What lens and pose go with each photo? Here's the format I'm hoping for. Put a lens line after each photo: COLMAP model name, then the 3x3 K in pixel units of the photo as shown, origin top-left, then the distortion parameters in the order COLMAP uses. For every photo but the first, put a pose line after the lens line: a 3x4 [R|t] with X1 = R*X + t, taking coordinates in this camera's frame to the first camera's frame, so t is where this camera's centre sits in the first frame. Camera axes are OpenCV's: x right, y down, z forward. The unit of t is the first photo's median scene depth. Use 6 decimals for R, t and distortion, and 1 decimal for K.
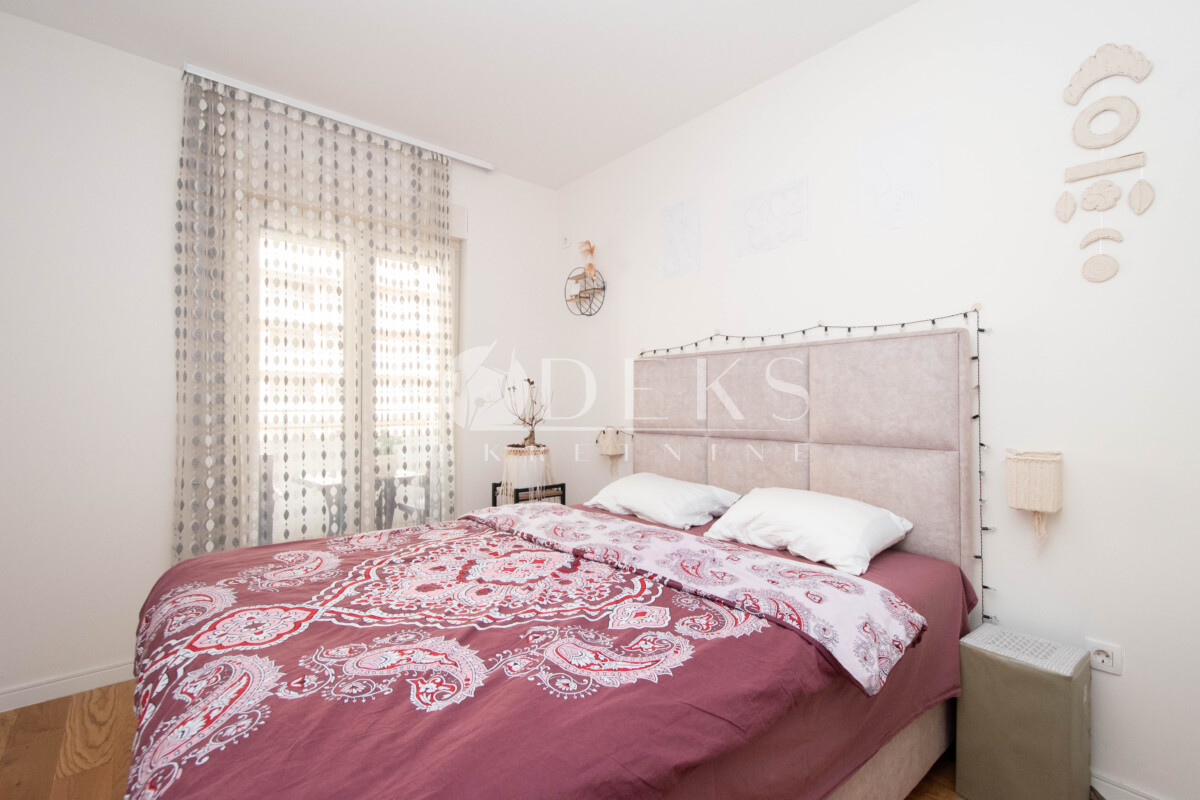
lens RADIAL K [[537.6, 0, 600.0], [0, 537.6, 400.0], [0, 0, 1]] dist [0.002159, -0.000025]
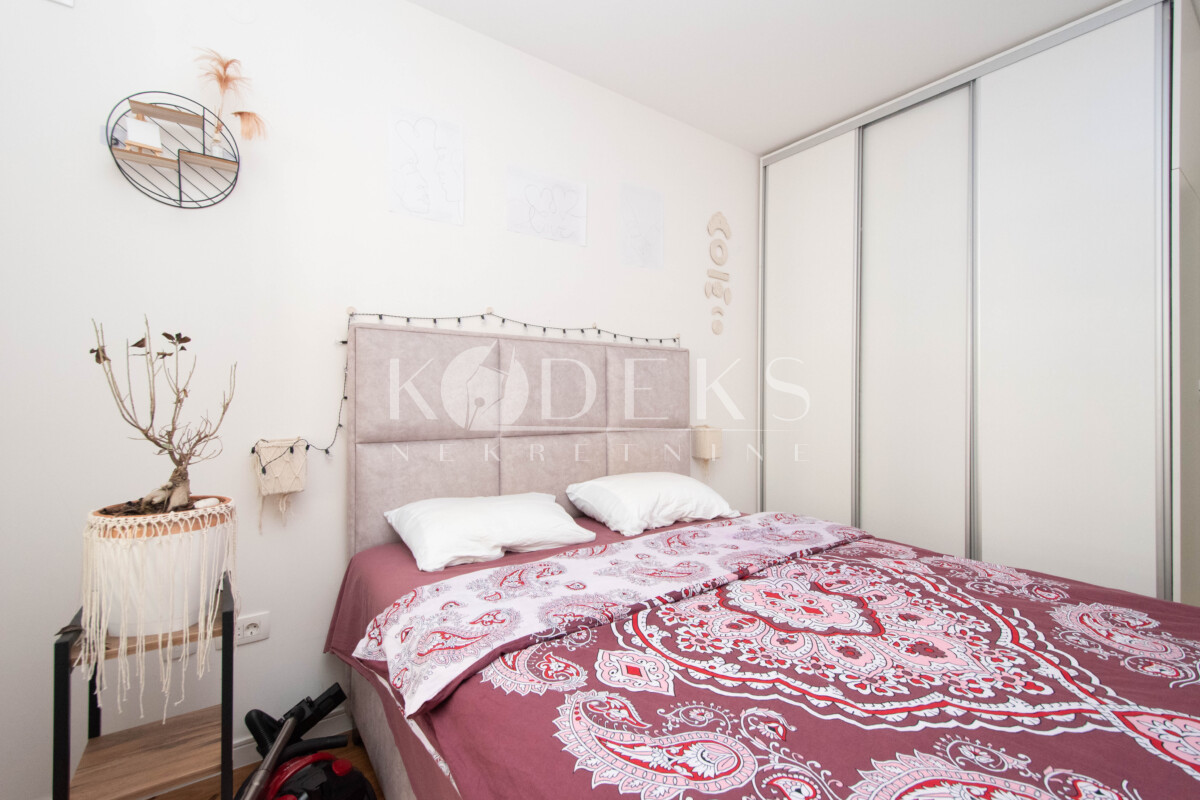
lens RADIAL K [[537.6, 0, 600.0], [0, 537.6, 400.0], [0, 0, 1]] dist [0.002159, -0.000025]
pose [[0.058849, -0.004632, 0.998256, -0.824251], [-0.013693, 0.999891, 0.005447, 0.006816], [-0.998173, -0.013989, 0.058779, 1.074724]]
